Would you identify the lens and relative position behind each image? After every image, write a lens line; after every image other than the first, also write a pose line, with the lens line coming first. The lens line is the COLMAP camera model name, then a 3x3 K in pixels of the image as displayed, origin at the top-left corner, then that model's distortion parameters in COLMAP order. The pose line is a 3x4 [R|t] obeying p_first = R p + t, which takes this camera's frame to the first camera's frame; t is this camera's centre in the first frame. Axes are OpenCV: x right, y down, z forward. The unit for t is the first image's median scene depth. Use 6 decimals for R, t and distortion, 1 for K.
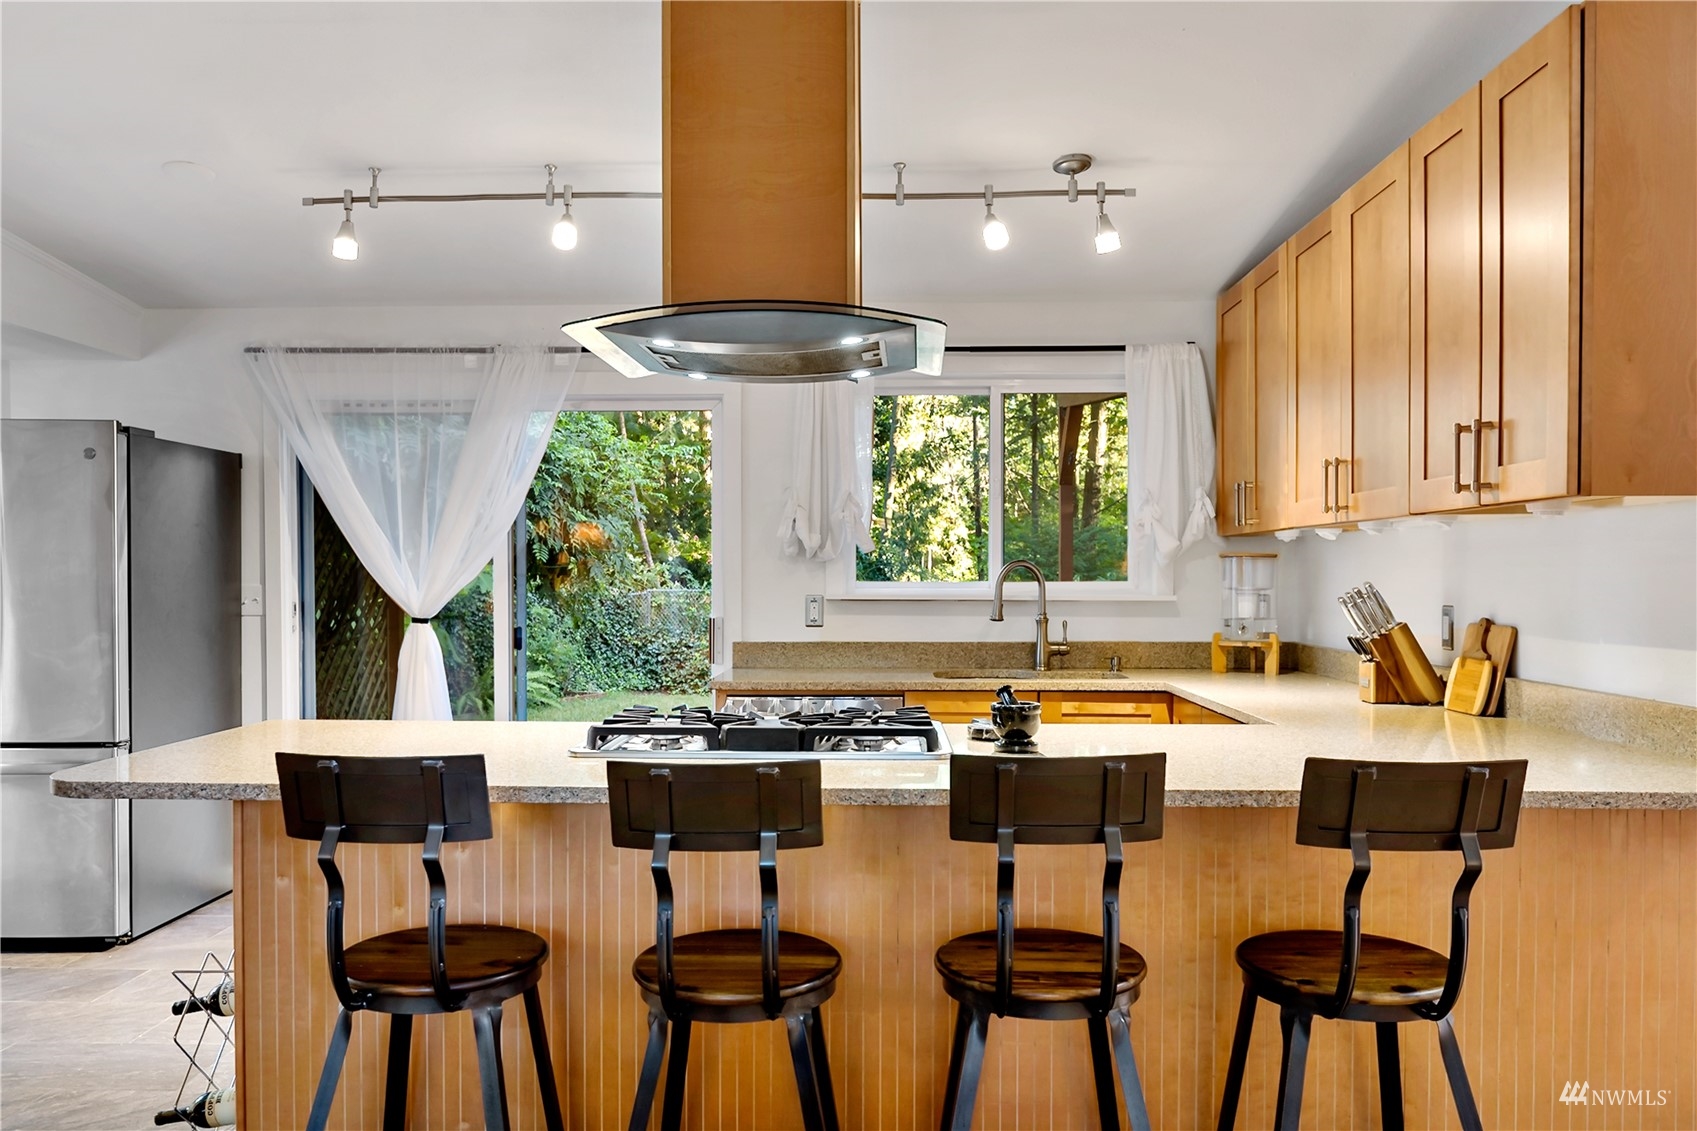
lens RADIAL K [[1240.6, 0, 849.0], [0, 1240.6, 570.4], [0, 0, 1]] dist [-0.010813, 0.000292]
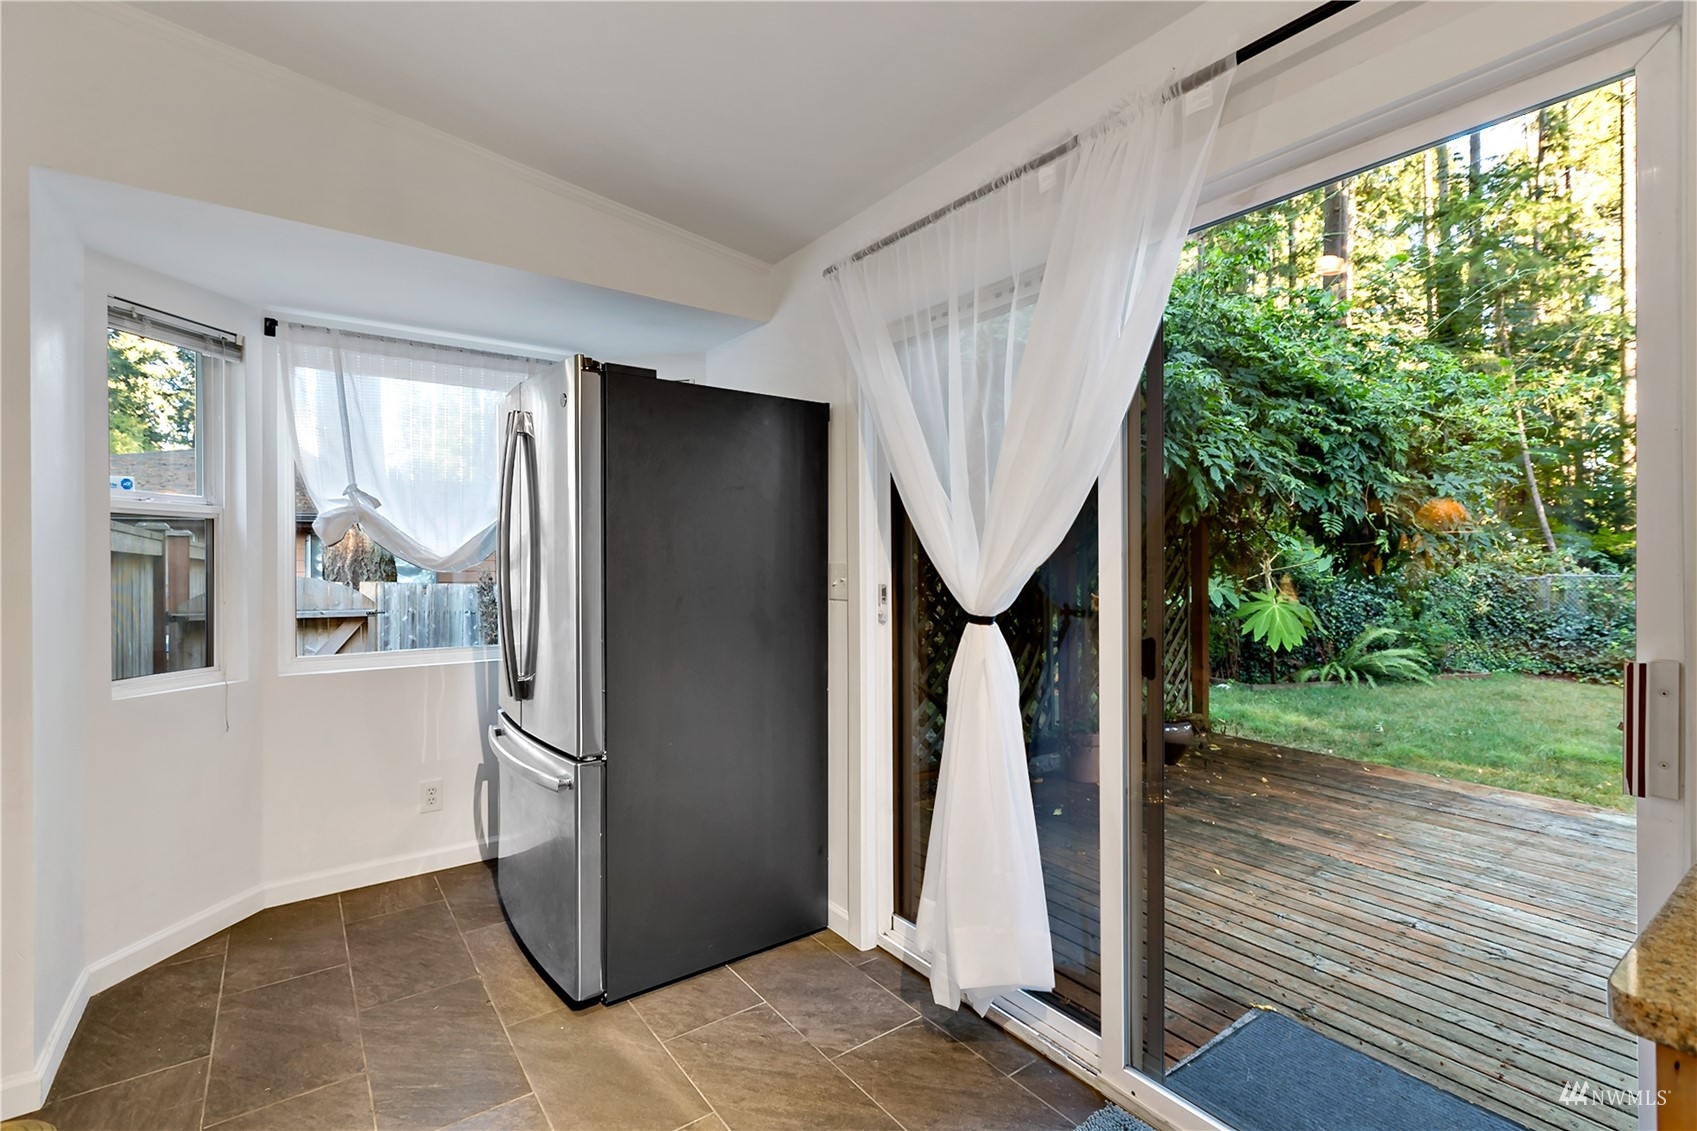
lens RADIAL K [[770.2, 0, 850.7], [0, 770.2, 561.4], [0, 0, 1]] dist [-0.001653, -0.000815]
pose [[0.616095, -0.002831, -0.787667, -0.022946], [0.004594, 0.999989, -0.000001, 0.003440], [0.787658, -0.003618, 0.616102, 0.209974]]
